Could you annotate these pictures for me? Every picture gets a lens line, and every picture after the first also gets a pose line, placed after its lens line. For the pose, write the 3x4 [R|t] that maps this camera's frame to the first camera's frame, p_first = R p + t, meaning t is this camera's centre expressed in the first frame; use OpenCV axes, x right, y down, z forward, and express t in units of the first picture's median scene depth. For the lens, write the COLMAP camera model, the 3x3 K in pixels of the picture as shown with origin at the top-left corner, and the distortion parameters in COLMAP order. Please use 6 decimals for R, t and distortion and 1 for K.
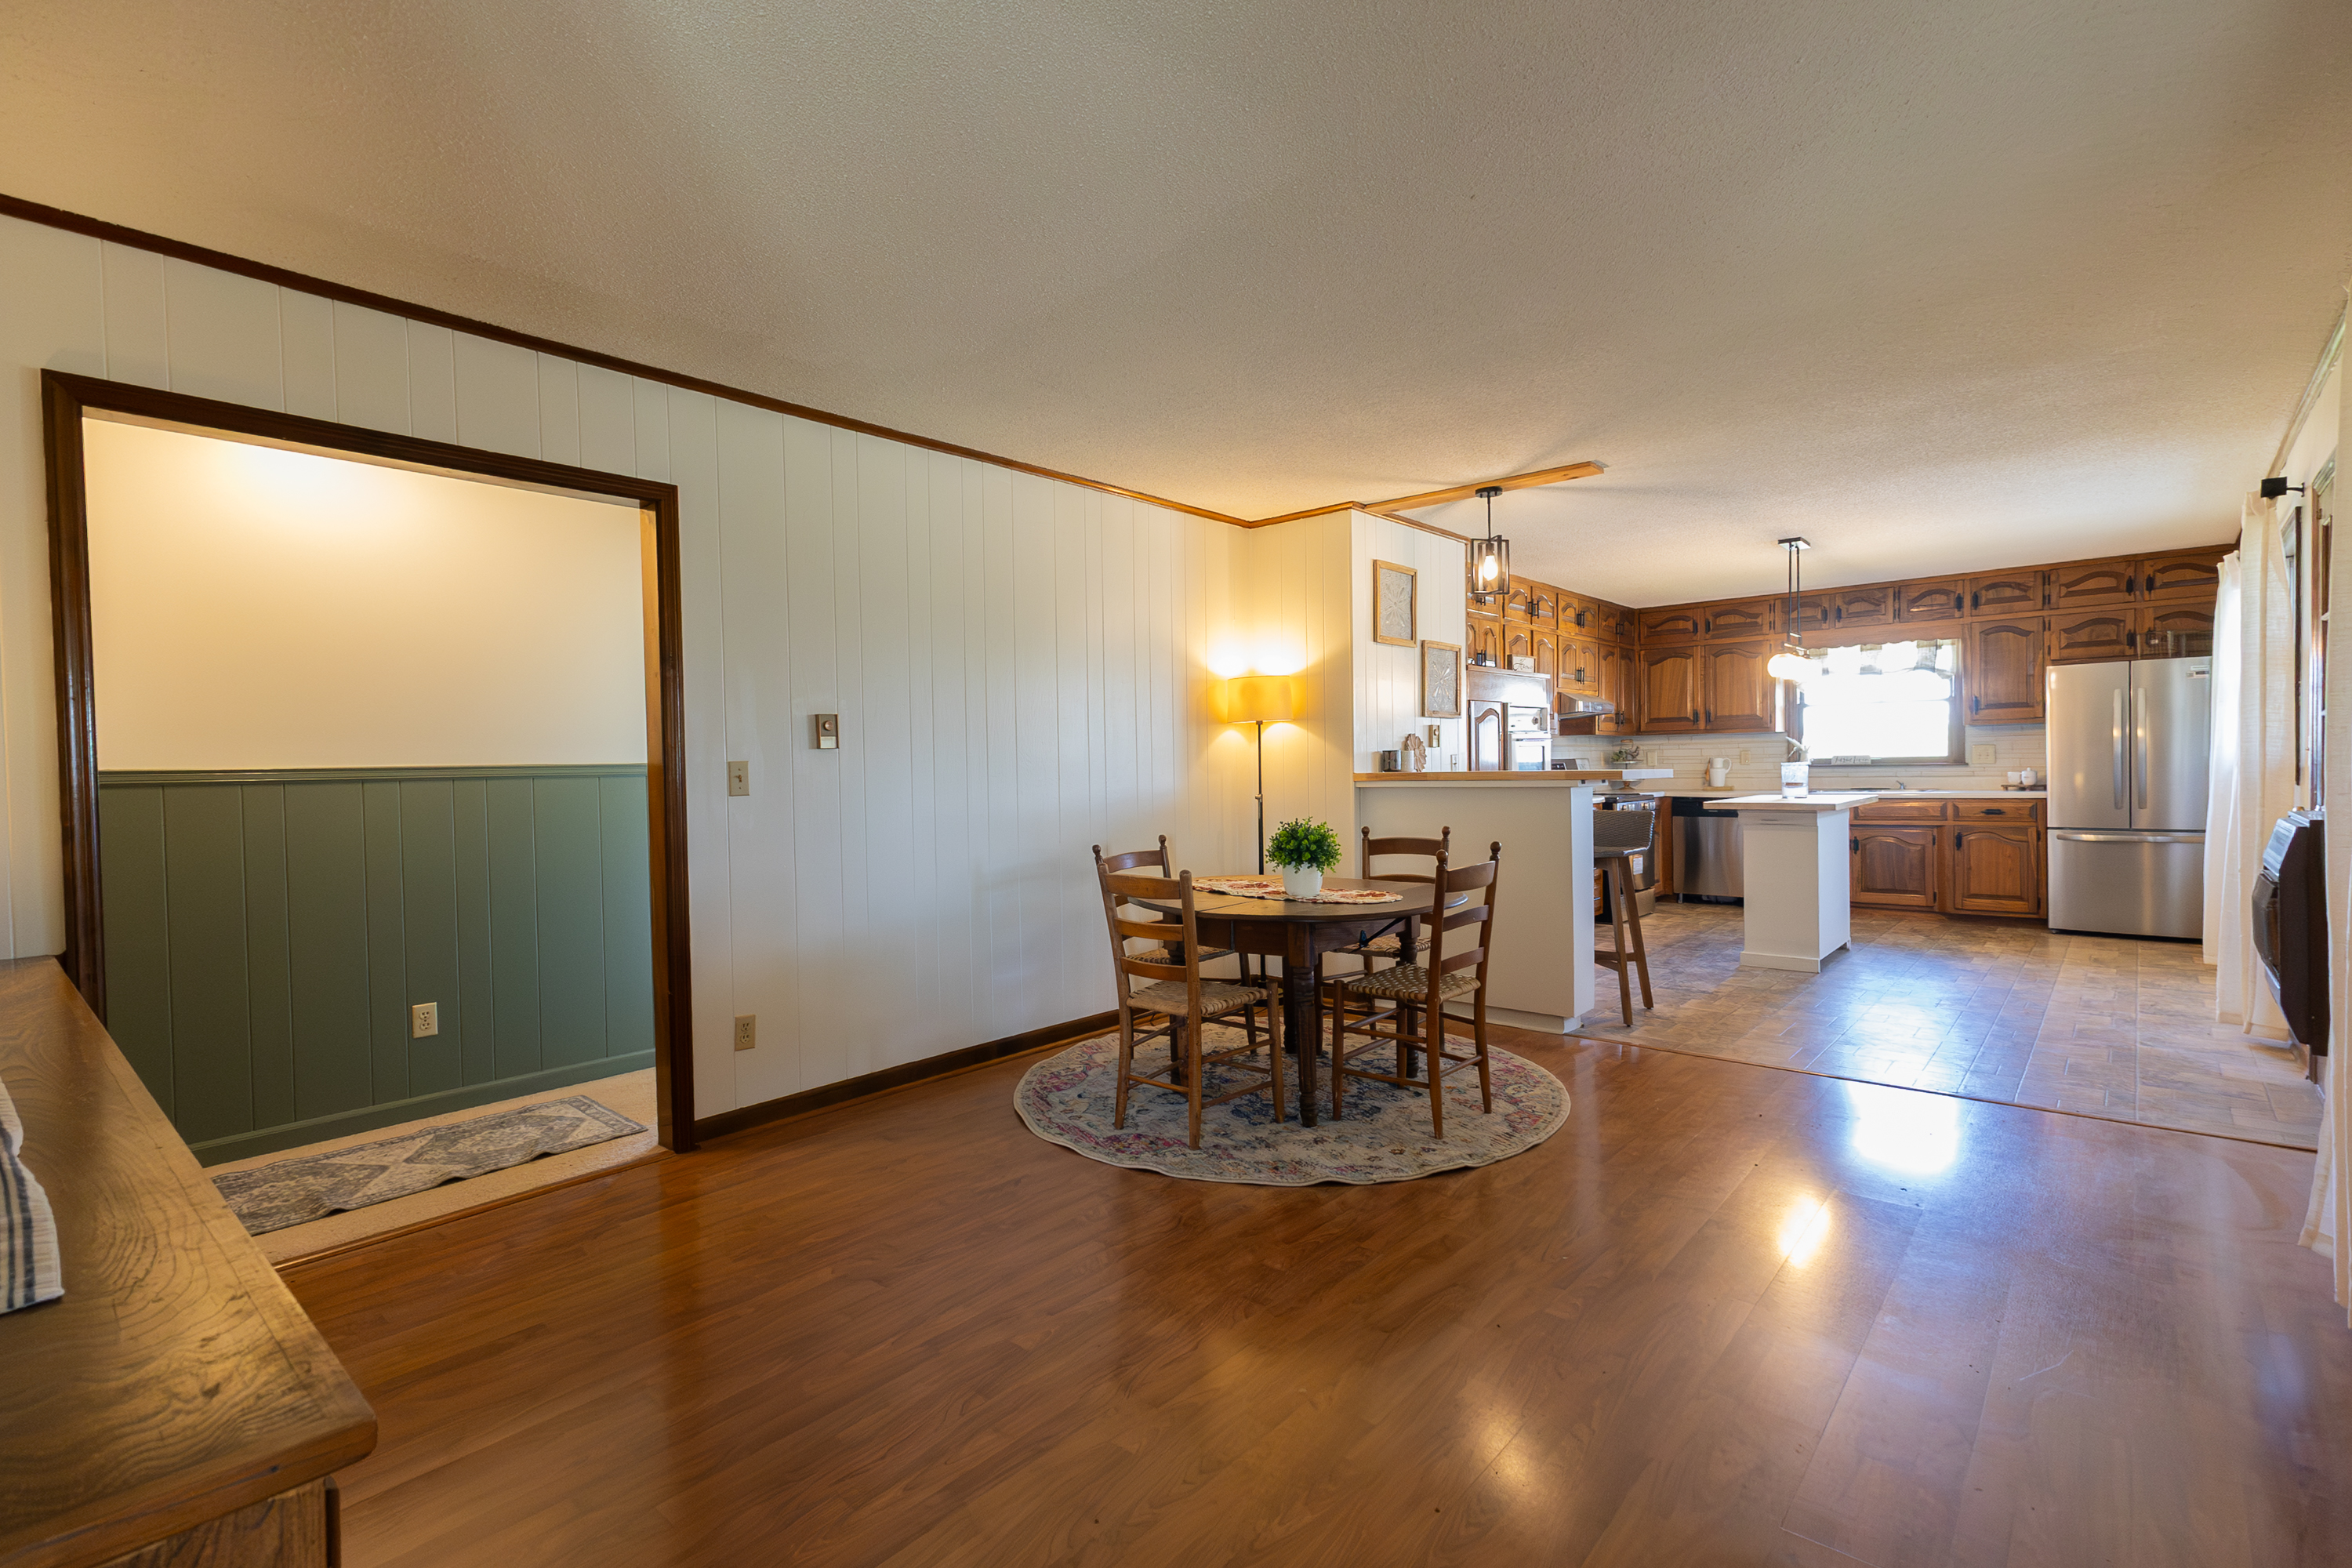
lens RADIAL K [[1073.3, 0, 1176.9], [0, 1073.3, 785.7], [0, 0, 1]] dist [0.019793, -0.003595]
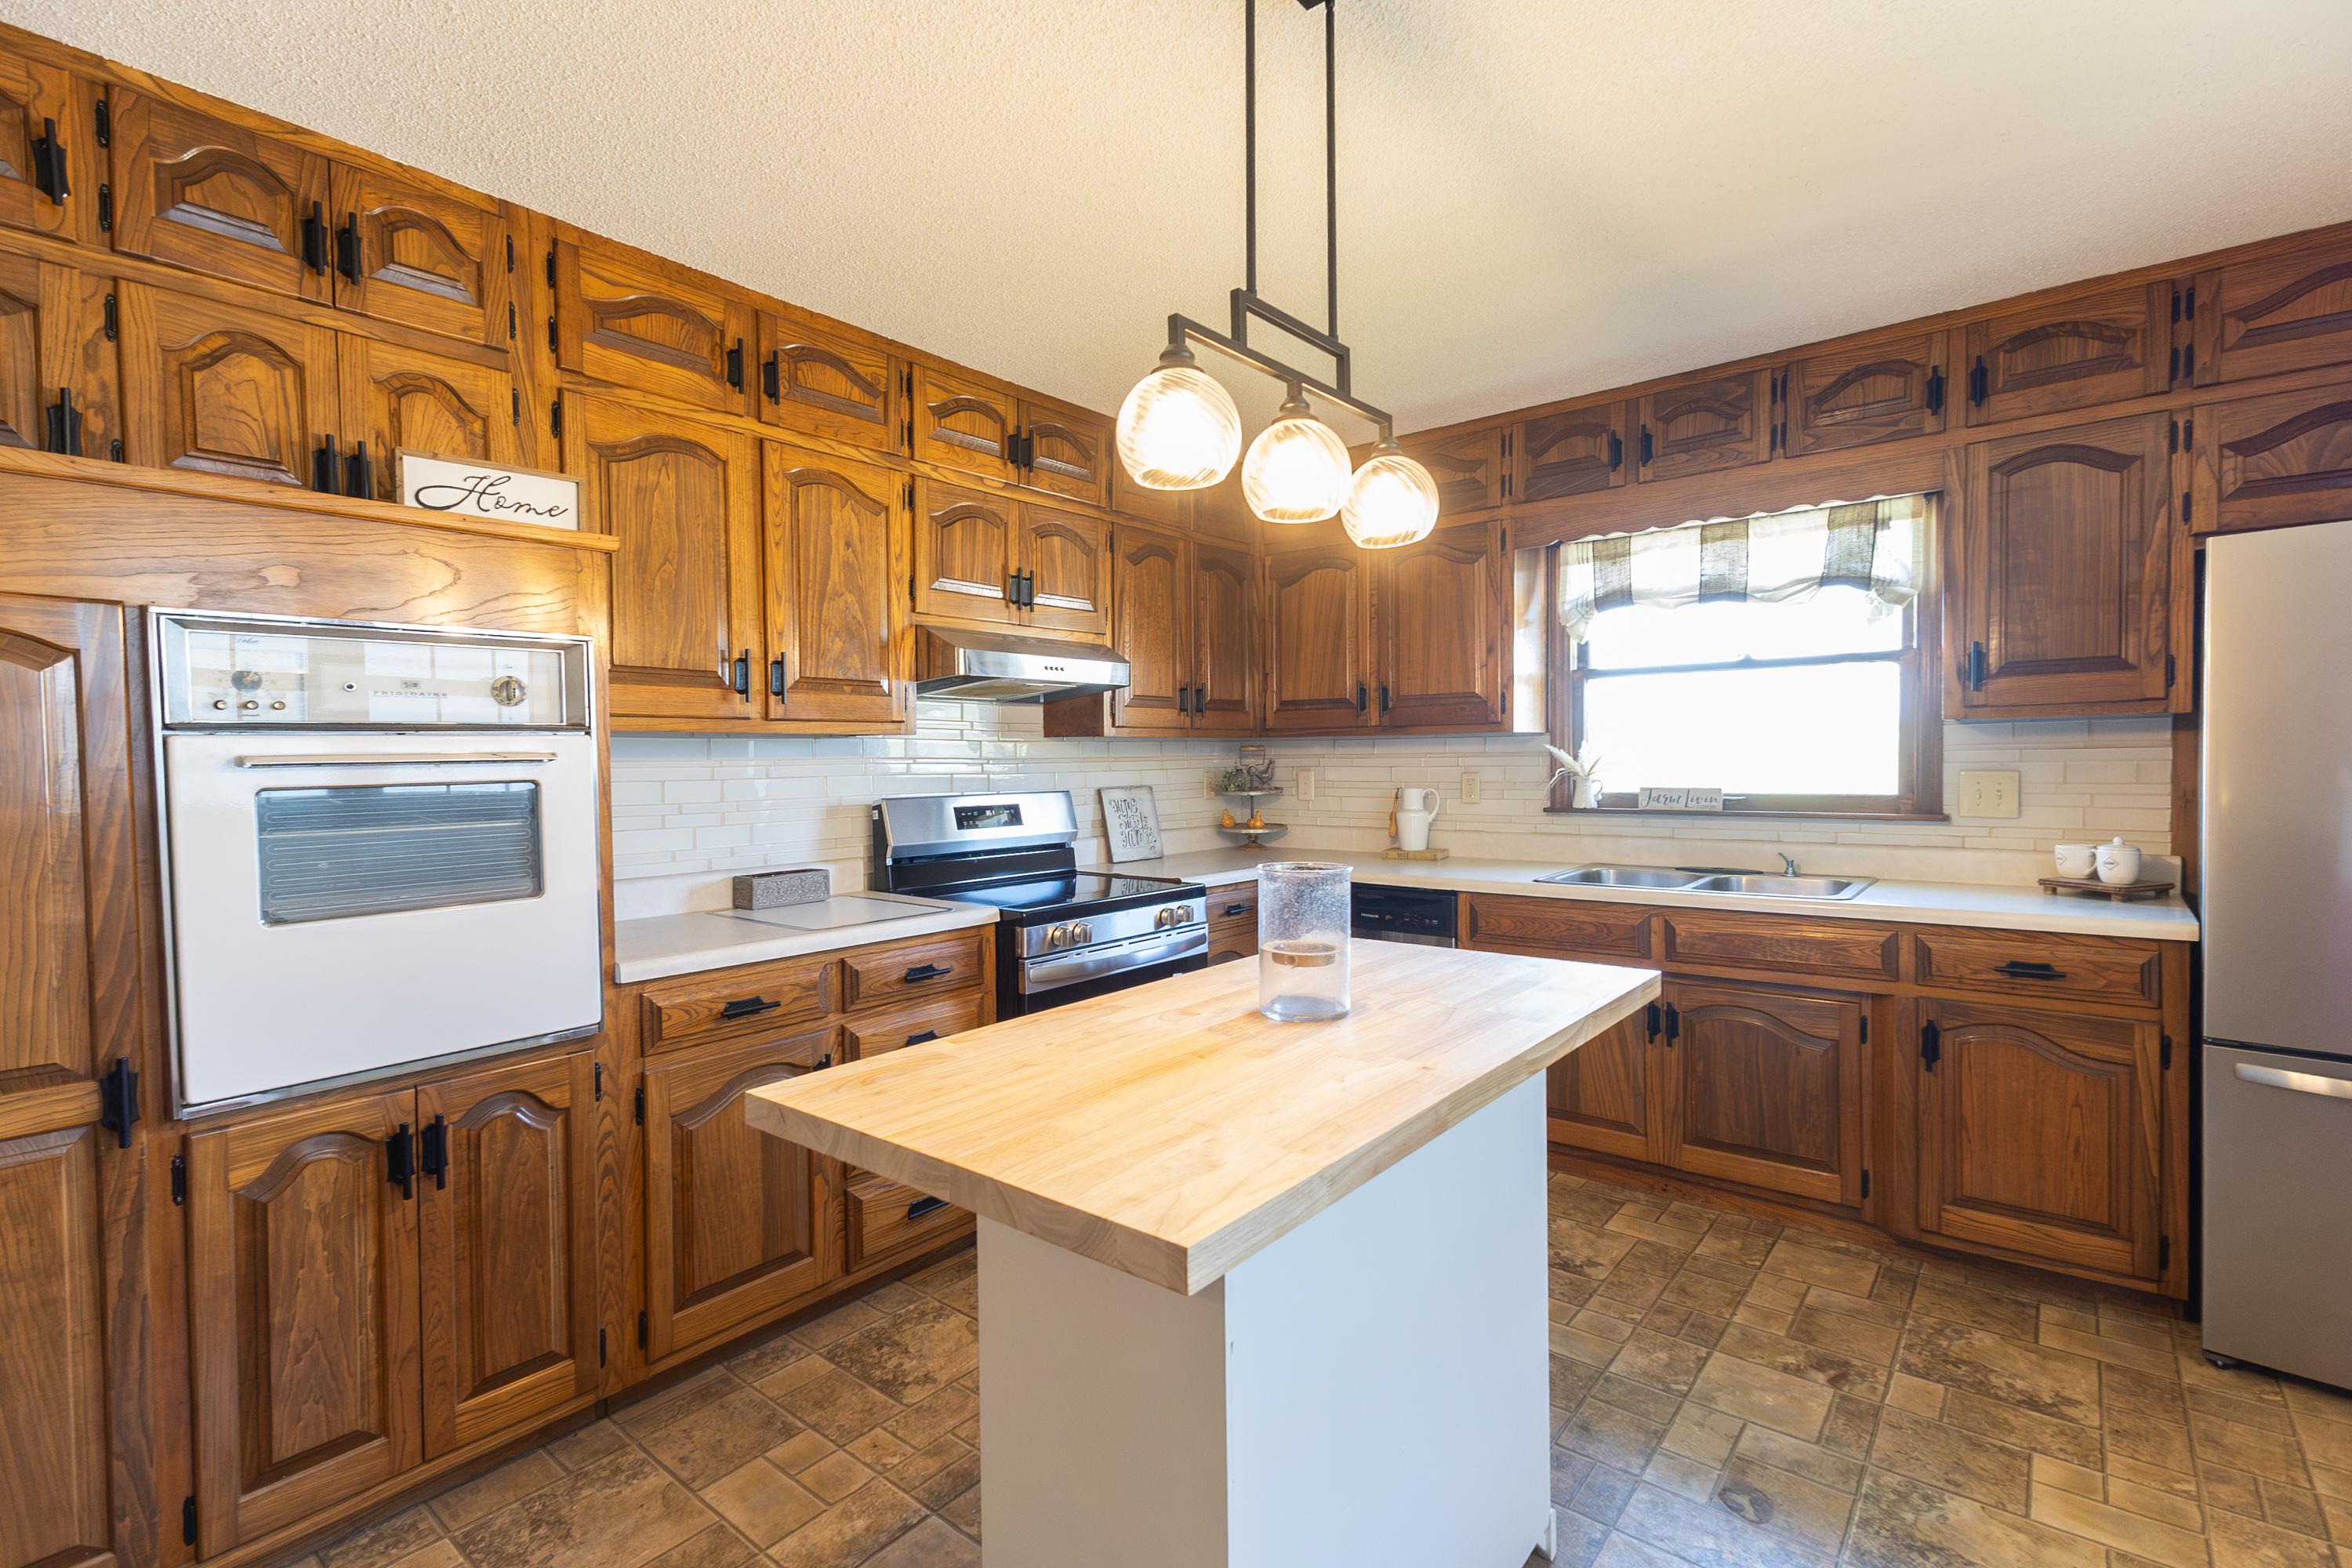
lens RADIAL K [[1073.3, 0, 1176.9], [0, 1073.3, 785.7], [0, 0, 1]] dist [0.019793, -0.003595]
pose [[0.999252, 0.004859, 0.038357, 0.455029], [-0.005113, 0.999966, 0.006517, -0.034585], [-0.038324, -0.006709, 0.999243, 0.647117]]
